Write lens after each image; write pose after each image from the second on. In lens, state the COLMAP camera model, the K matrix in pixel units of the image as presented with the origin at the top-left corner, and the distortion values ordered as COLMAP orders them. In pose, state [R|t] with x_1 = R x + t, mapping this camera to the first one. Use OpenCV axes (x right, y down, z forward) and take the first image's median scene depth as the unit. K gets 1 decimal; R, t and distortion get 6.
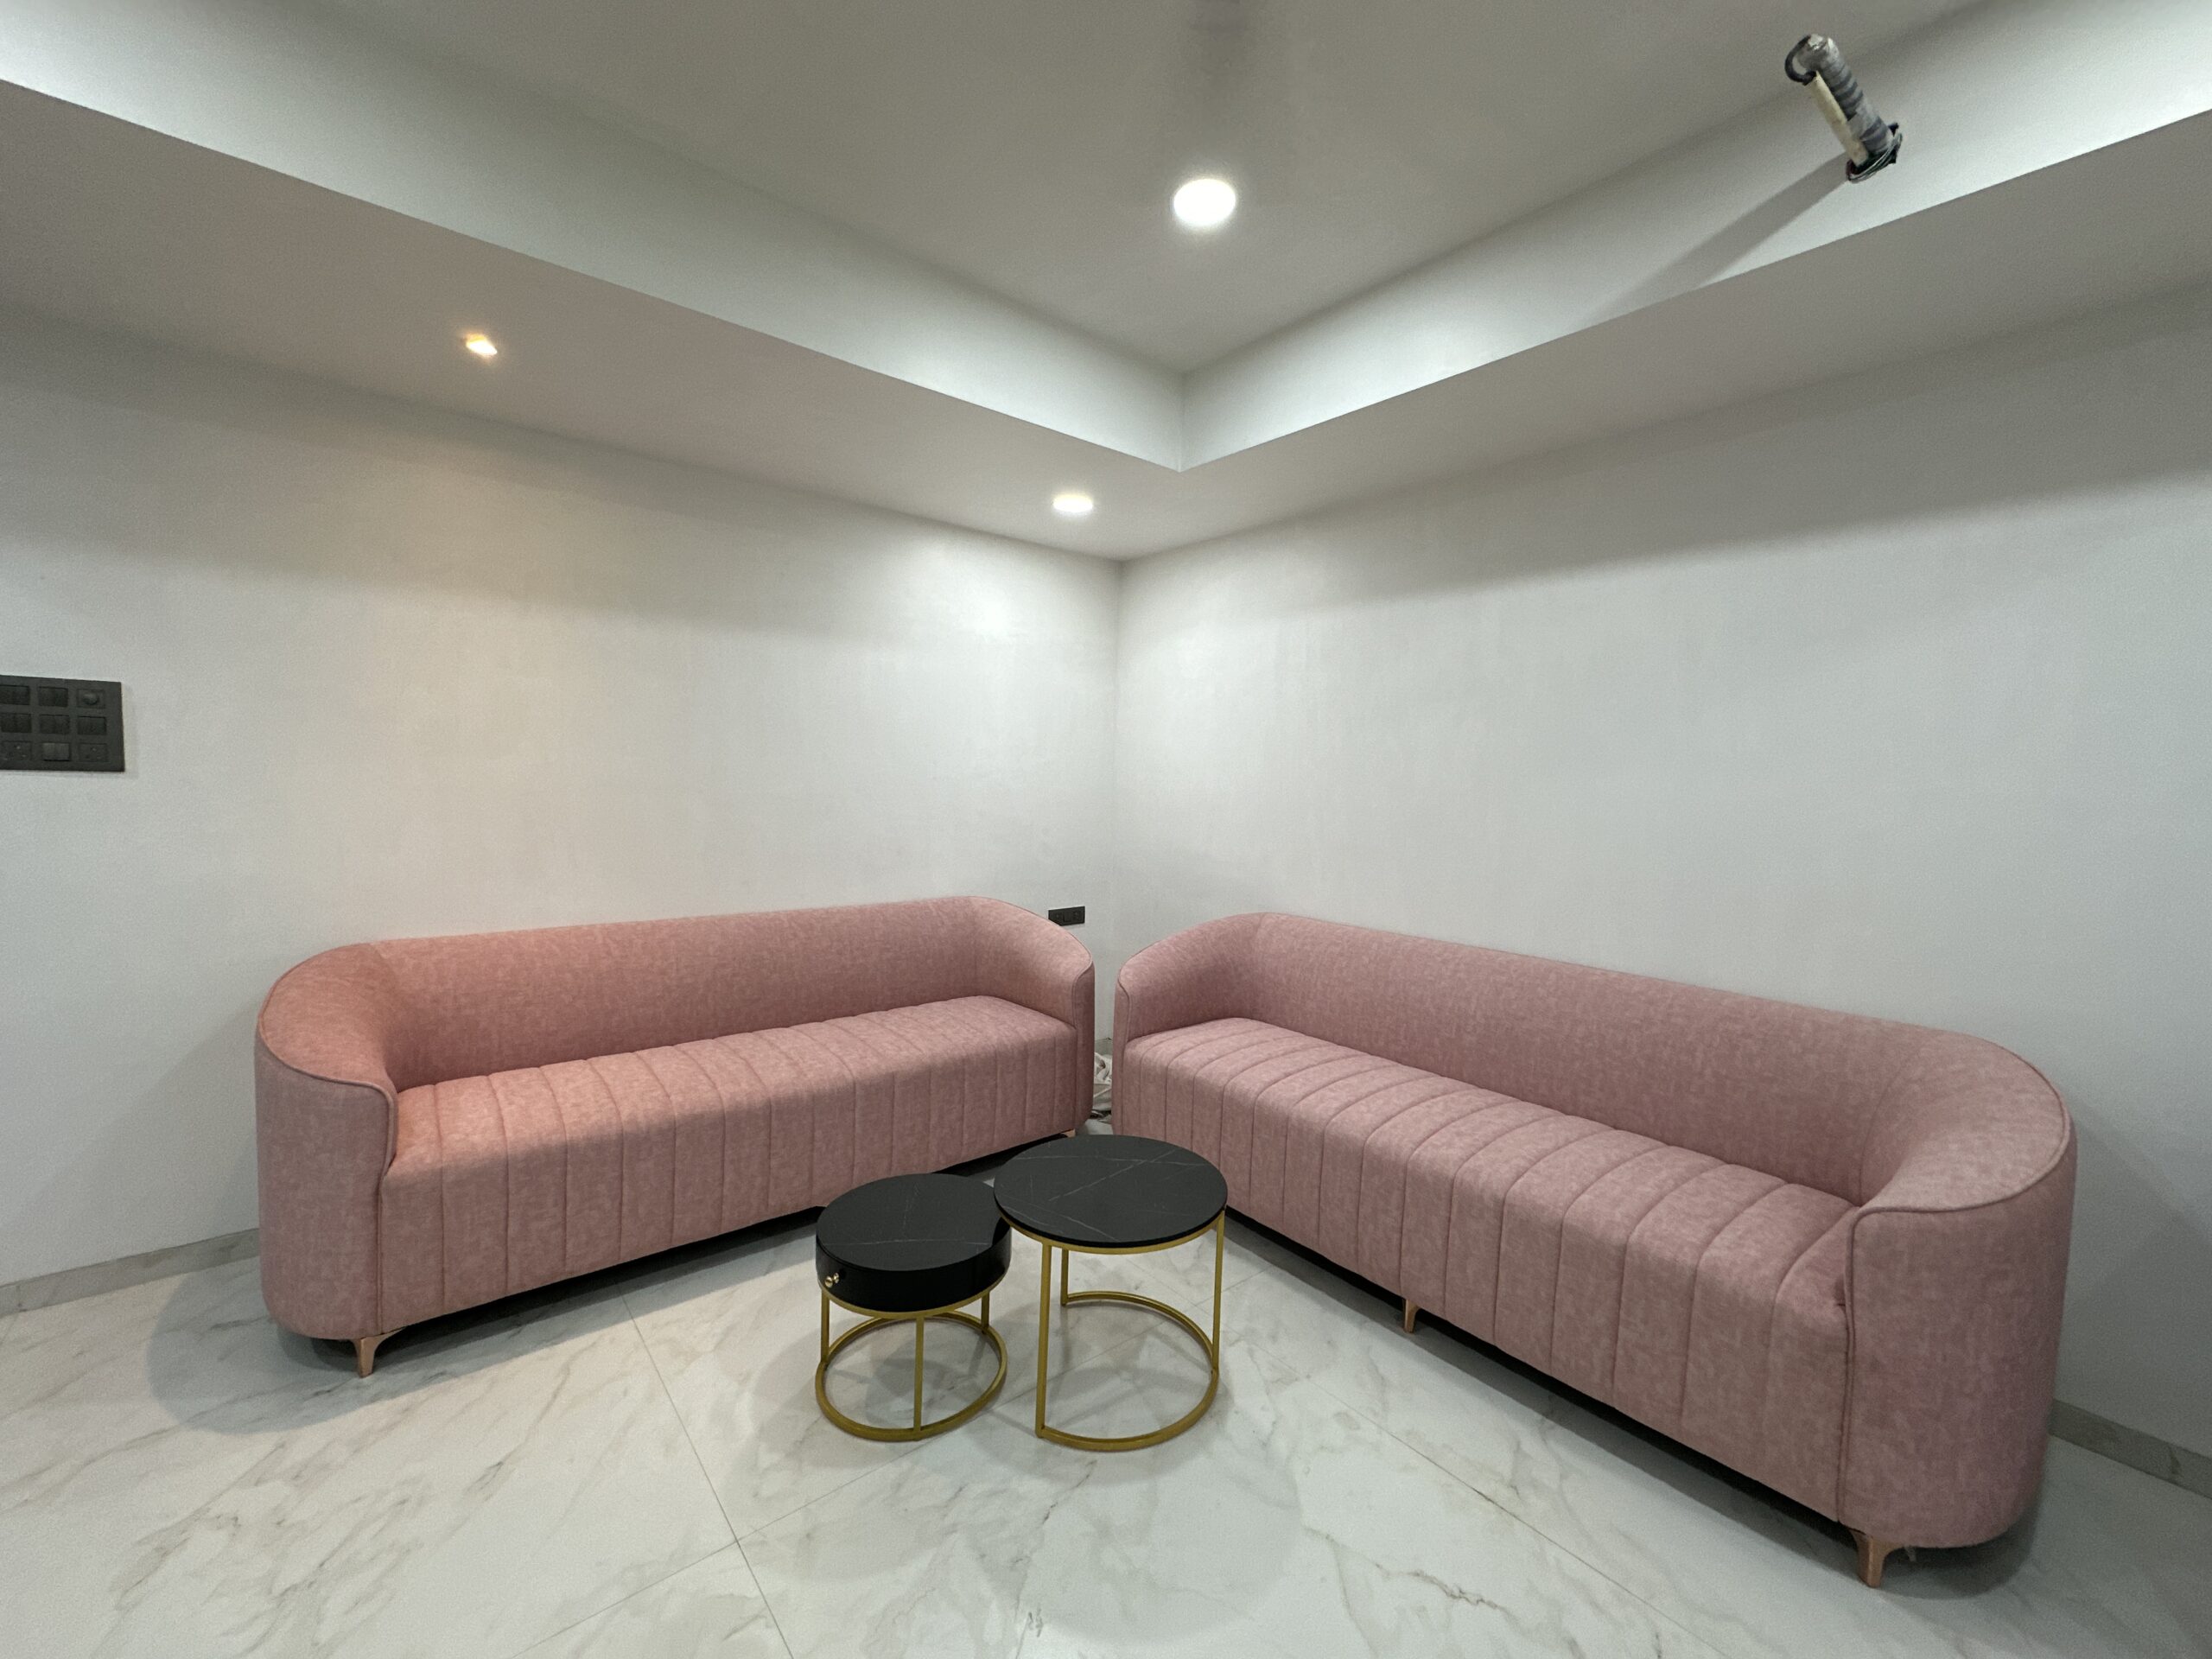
lens RADIAL K [[887.8, 0, 1114.3], [0, 887.8, 829.6], [0, 0, 1]] dist [0.001037, -0.000162]
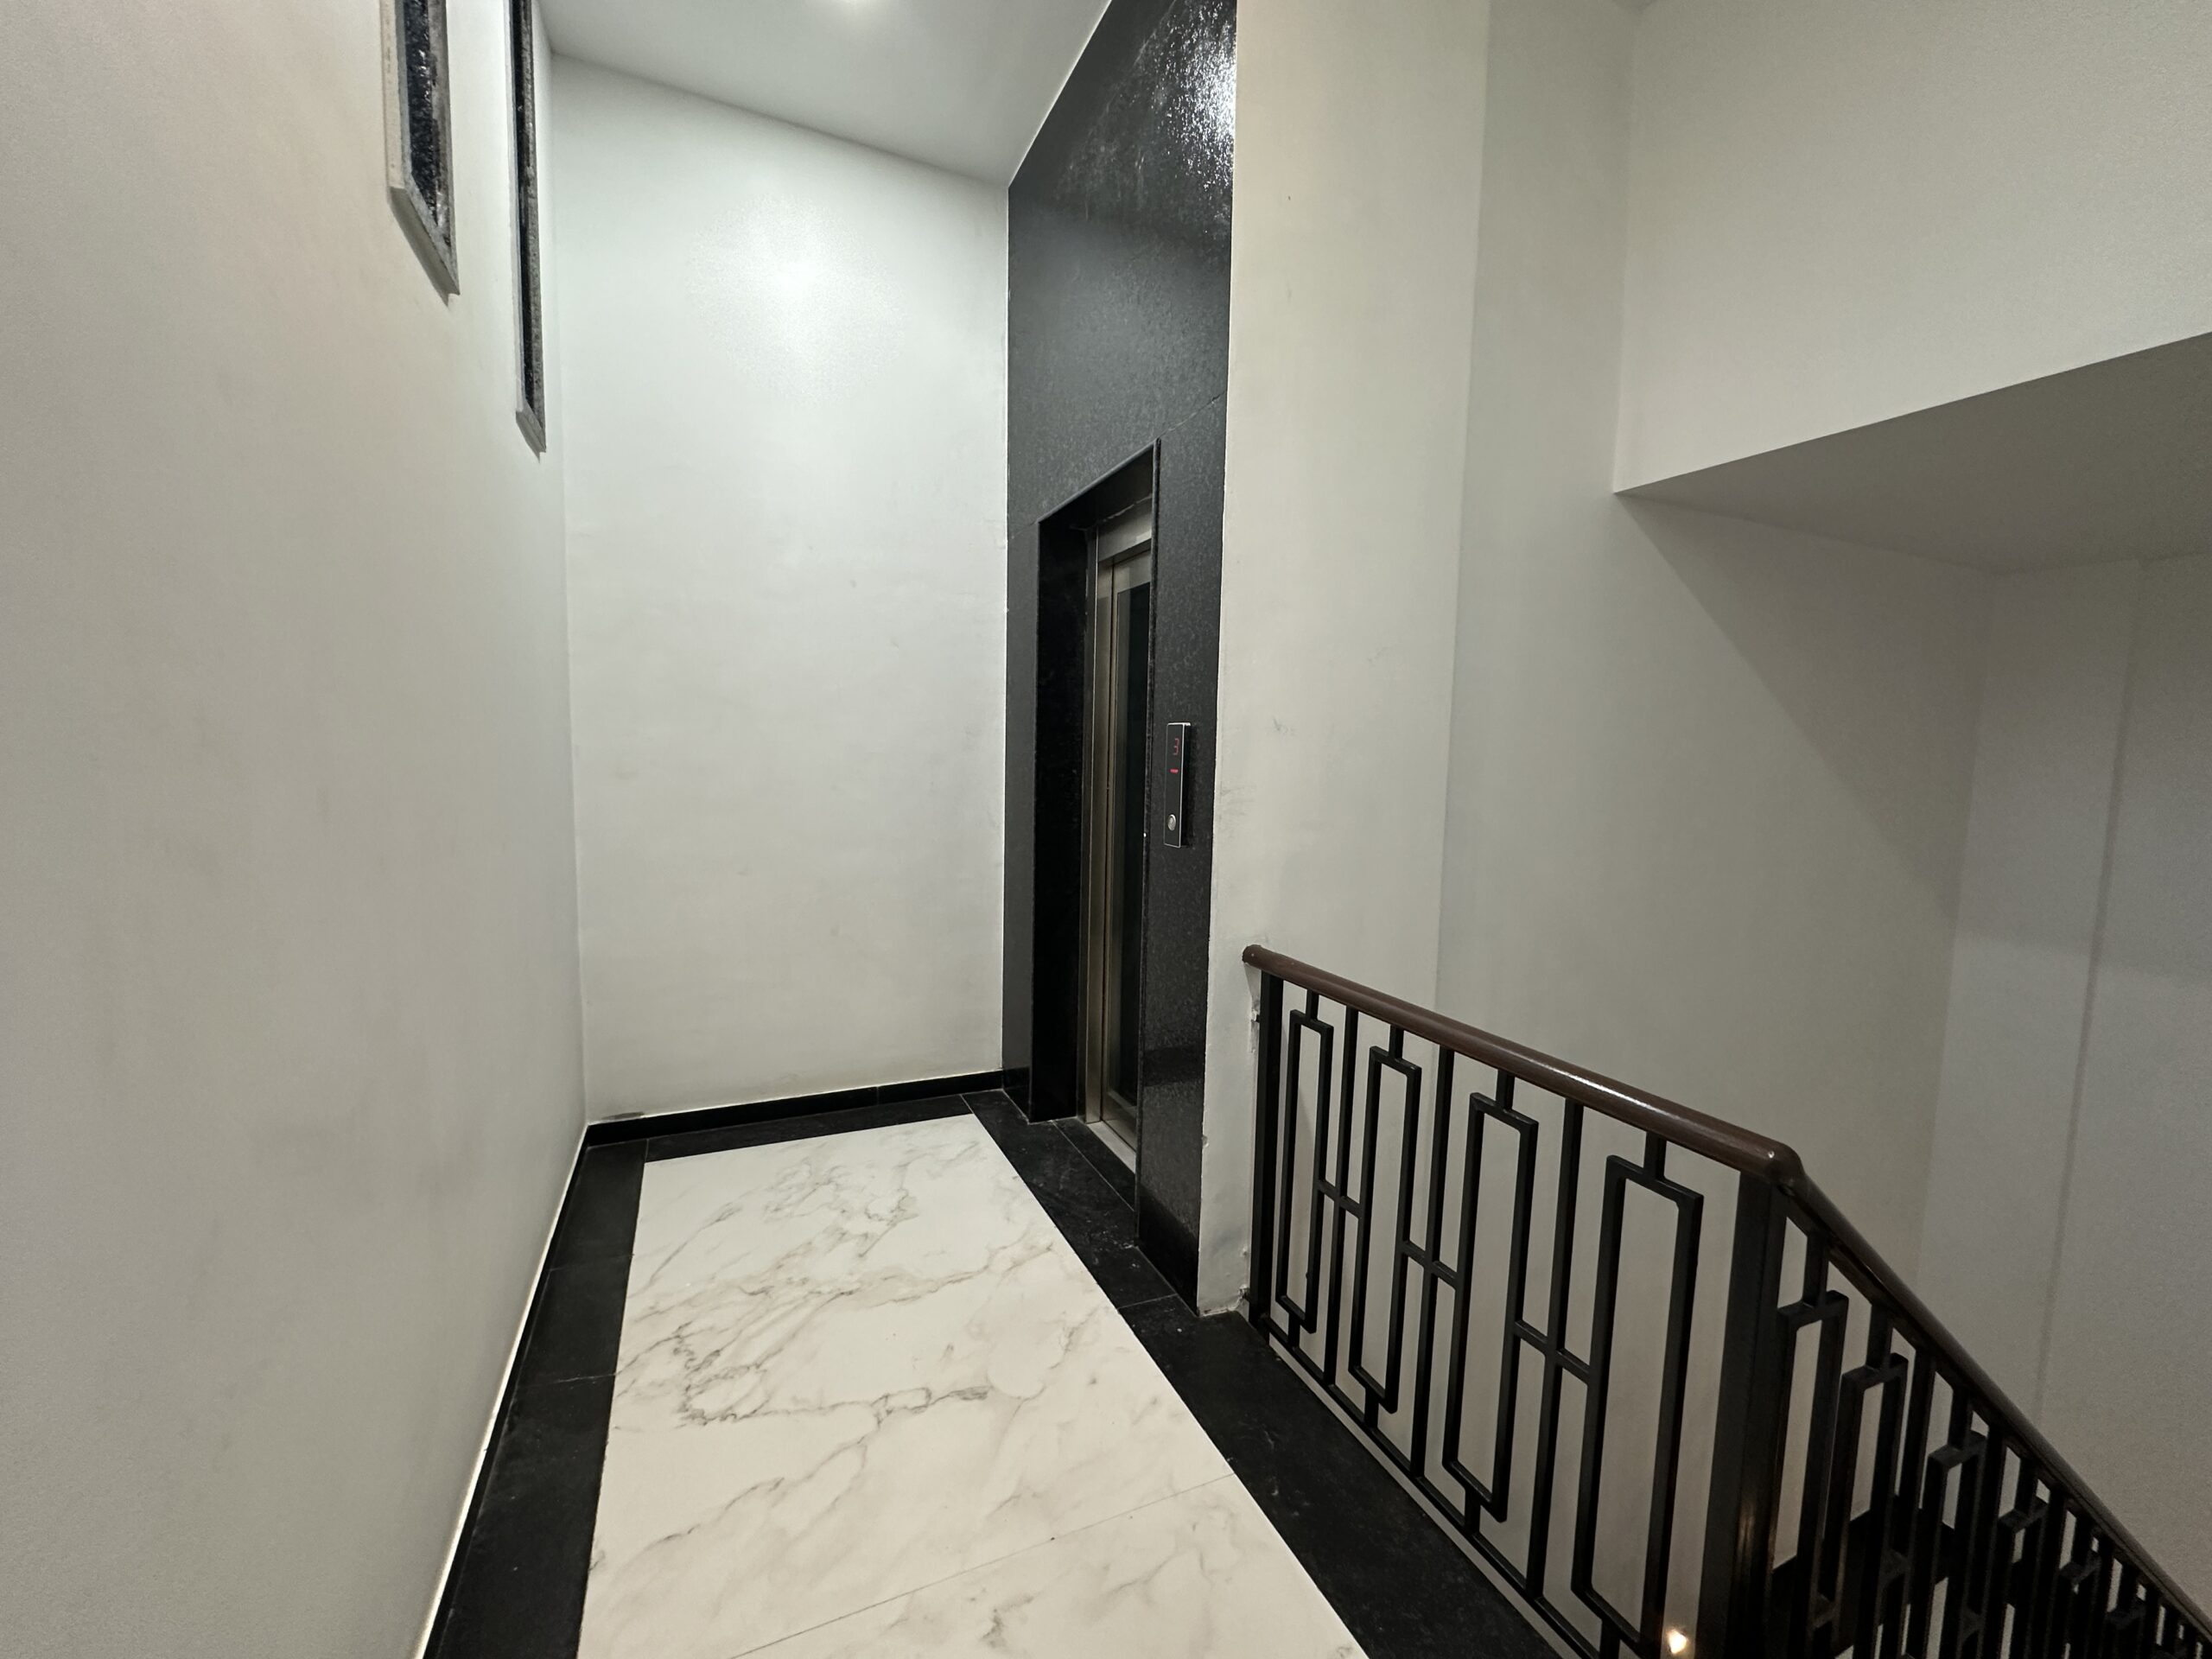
lens RADIAL K [[887.8, 0, 1108.7], [0, 887.8, 837.4], [0, 0, 1]] dist [0.001037, -0.000162]
pose [[-0.959167, -0.069773, 0.274098, -1.763546], [-0.027691, 0.987605, 0.154498, -0.113458], [-0.281481, 0.140599, -0.949211, 2.250311]]
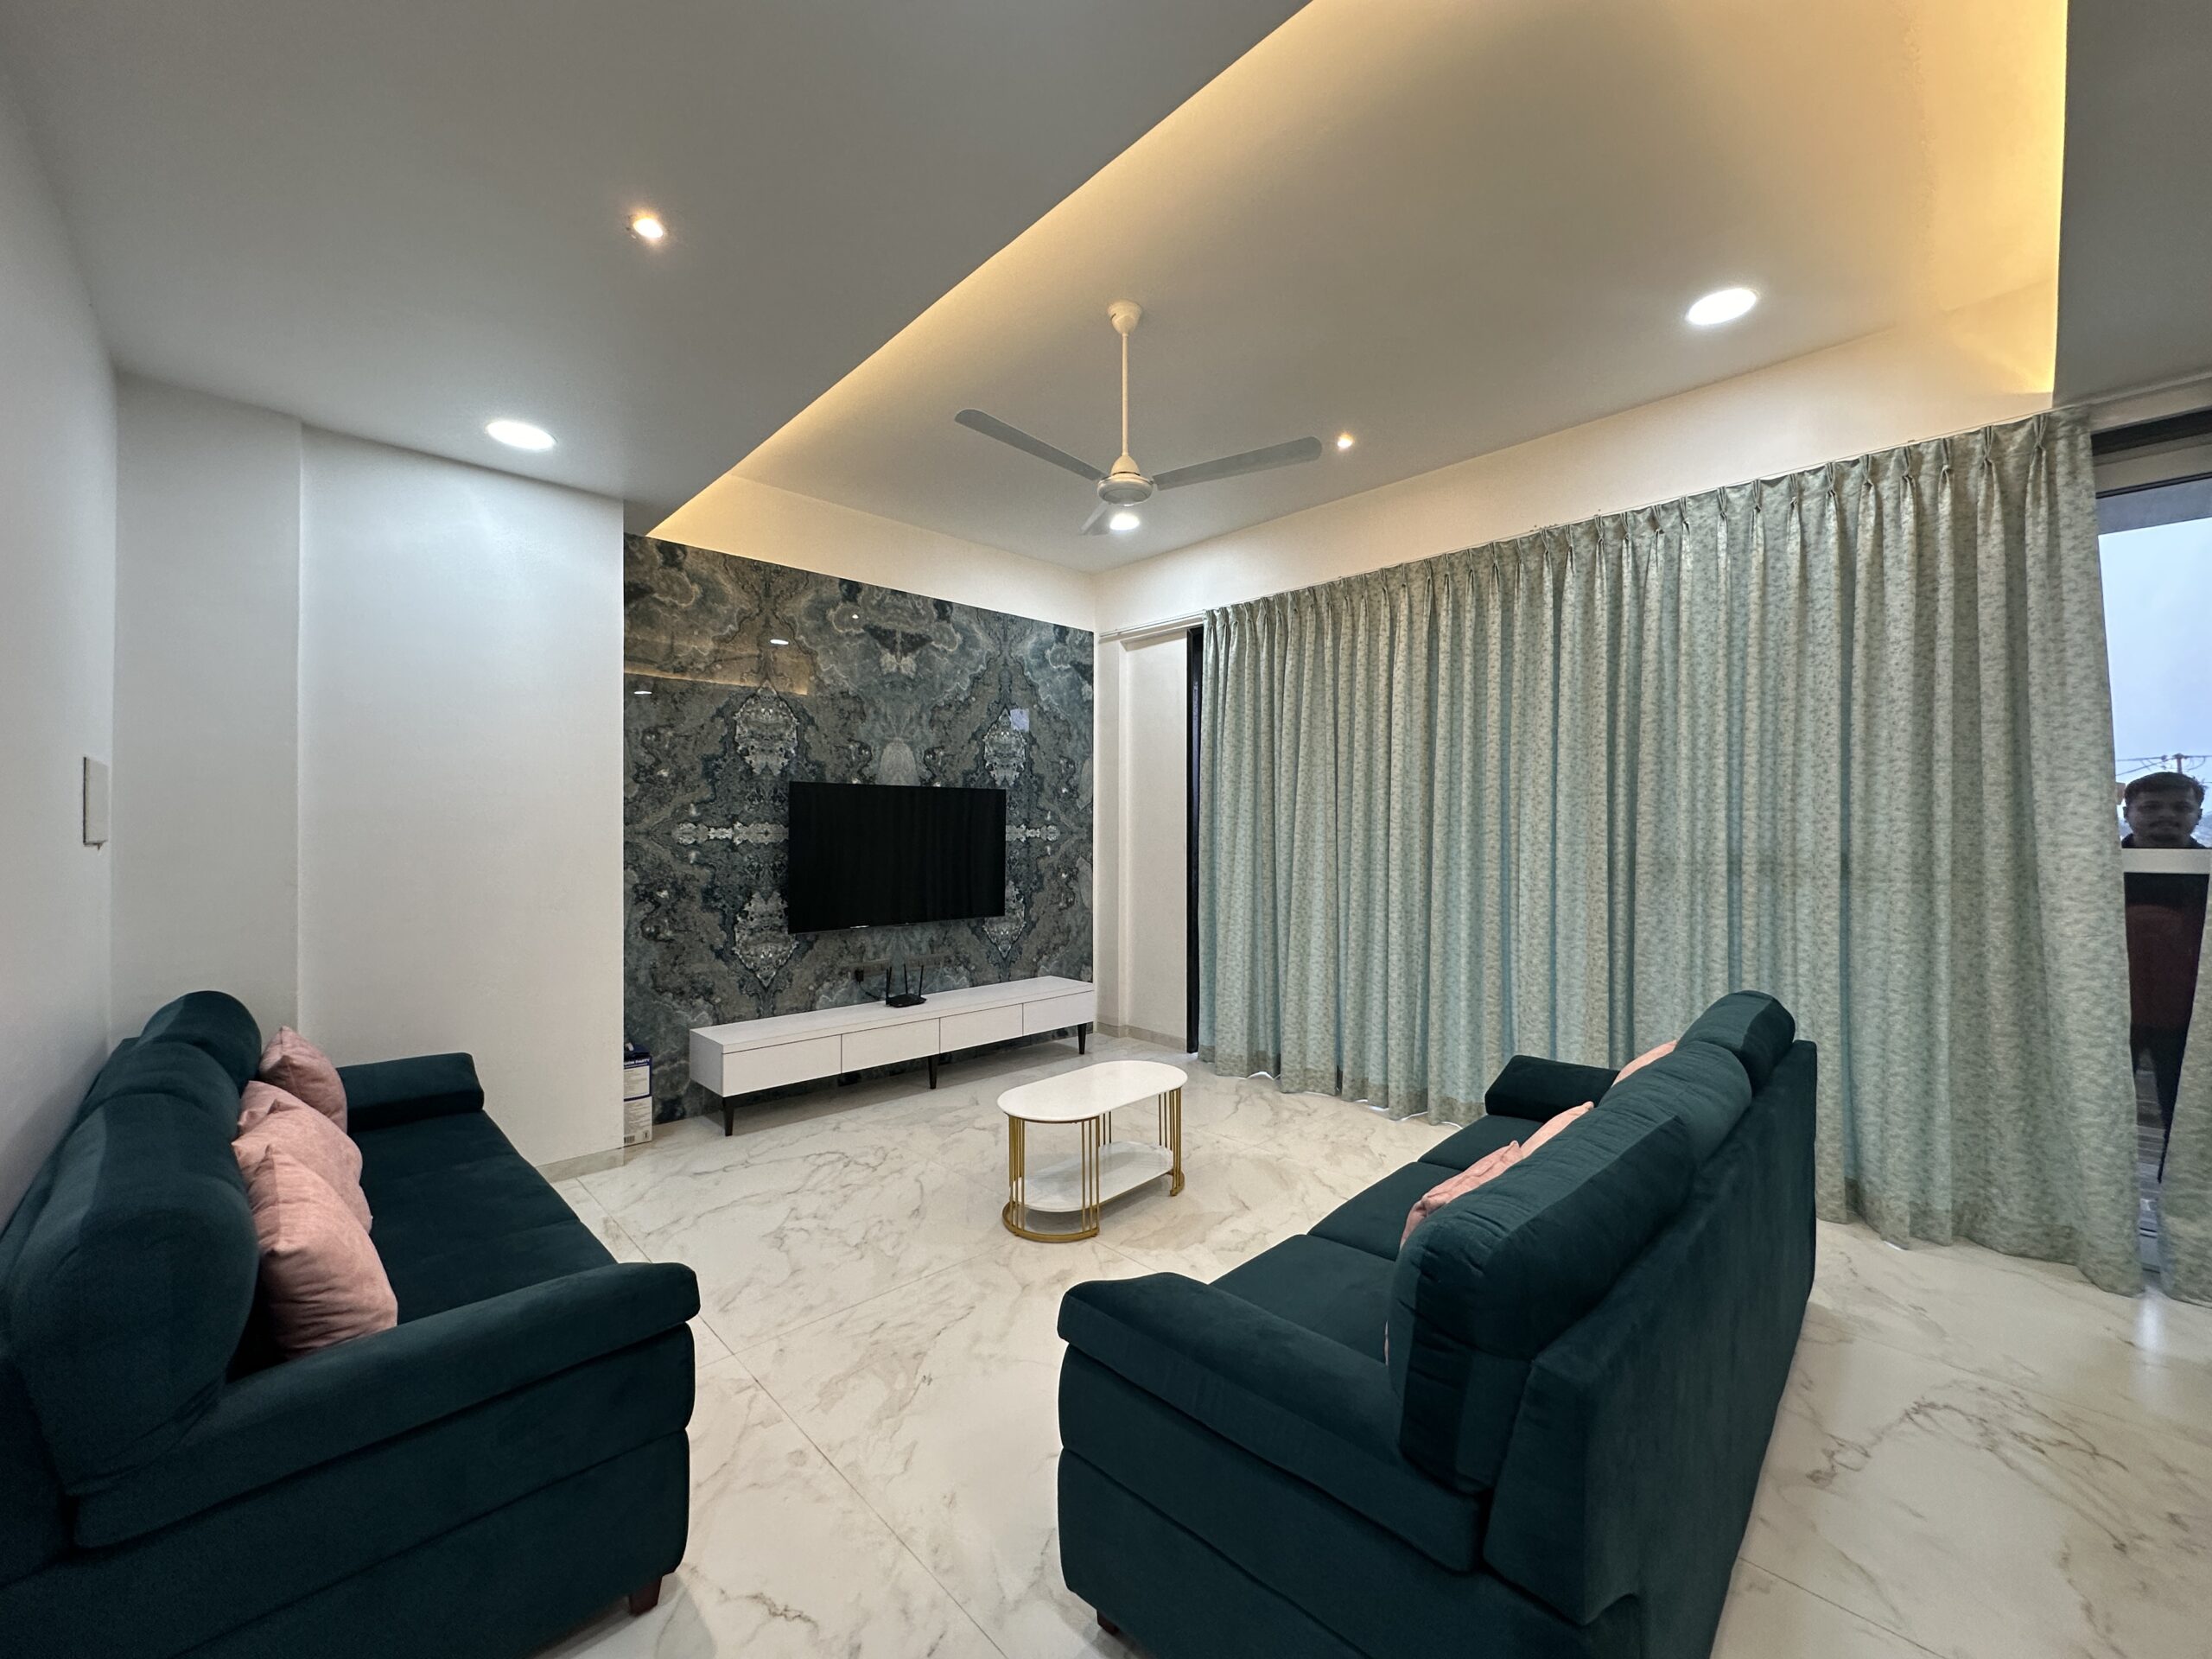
lens RADIAL K [[887.8, 0, 1101.7], [0, 887.8, 830.3], [0, 0, 1]] dist [0.001037, -0.000162]
pose [[0.998365, -0.018415, 0.054119, -0.426752], [0.021558, 0.998080, -0.058064, 0.034533], [-0.052945, 0.059136, 0.996845, -1.026261]]
